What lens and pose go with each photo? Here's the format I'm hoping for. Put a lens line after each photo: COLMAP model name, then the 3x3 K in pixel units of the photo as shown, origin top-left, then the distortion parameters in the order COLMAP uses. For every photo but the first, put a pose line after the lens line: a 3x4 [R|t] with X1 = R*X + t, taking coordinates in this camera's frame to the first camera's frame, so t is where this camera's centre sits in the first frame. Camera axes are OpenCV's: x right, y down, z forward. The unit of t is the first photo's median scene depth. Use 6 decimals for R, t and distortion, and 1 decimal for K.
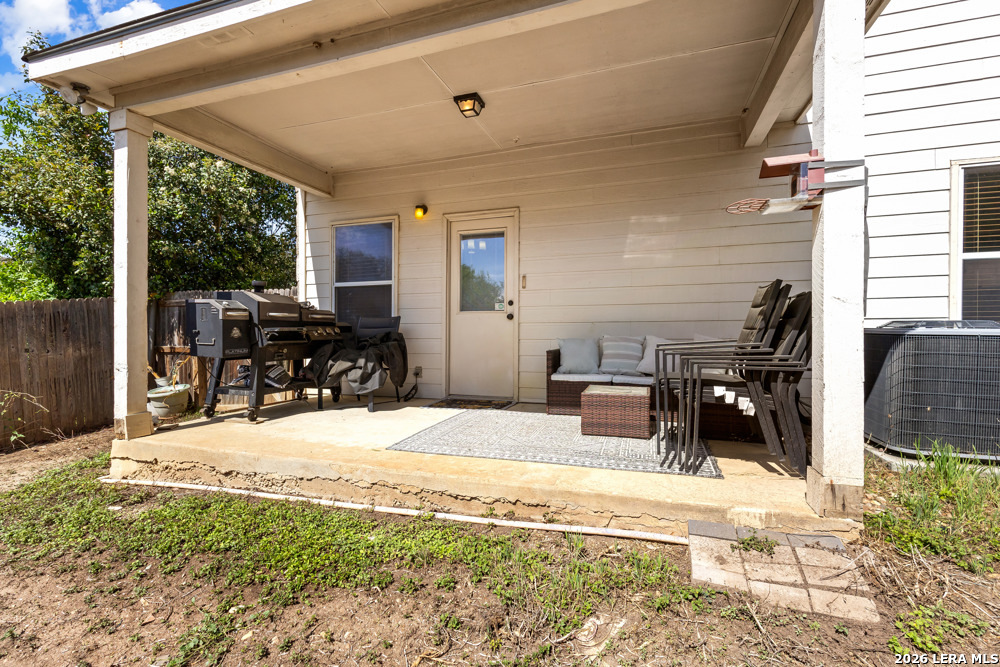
lens RADIAL K [[467.7, 0, 498.7], [0, 467.7, 344.1], [0, 0, 1]] dist [-0.001741, 0.000152]
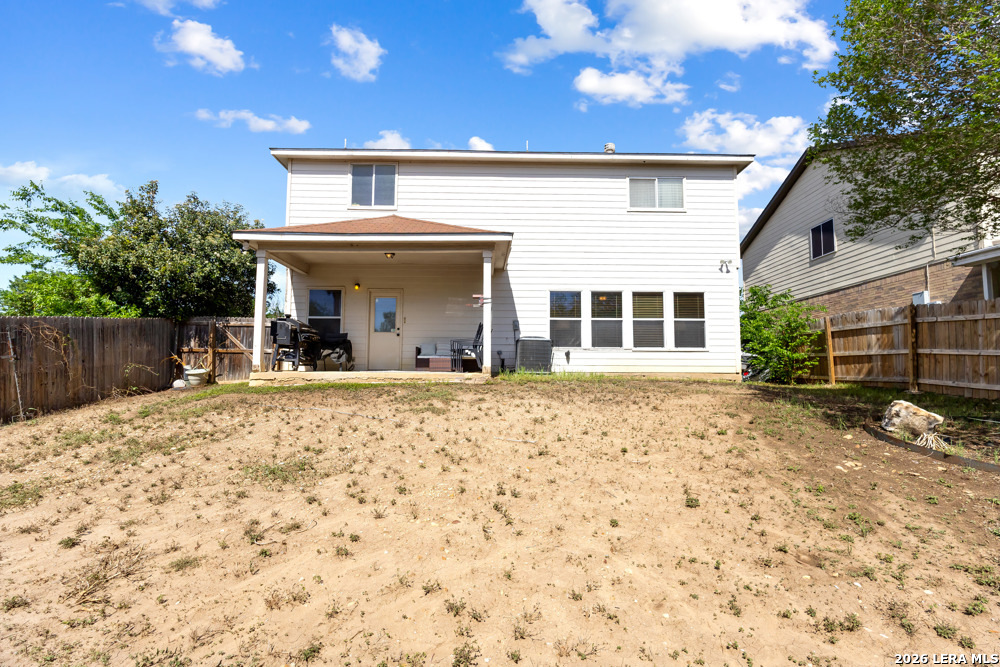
lens RADIAL K [[467.7, 0, 498.7], [0, 467.7, 344.1], [0, 0, 1]] dist [-0.001741, 0.000152]
pose [[0.944437, 0.032287, 0.327104, -0.260437], [-0.002394, 0.995813, -0.091378, 0.196066], [-0.328685, 0.085517, 0.940560, -1.328740]]
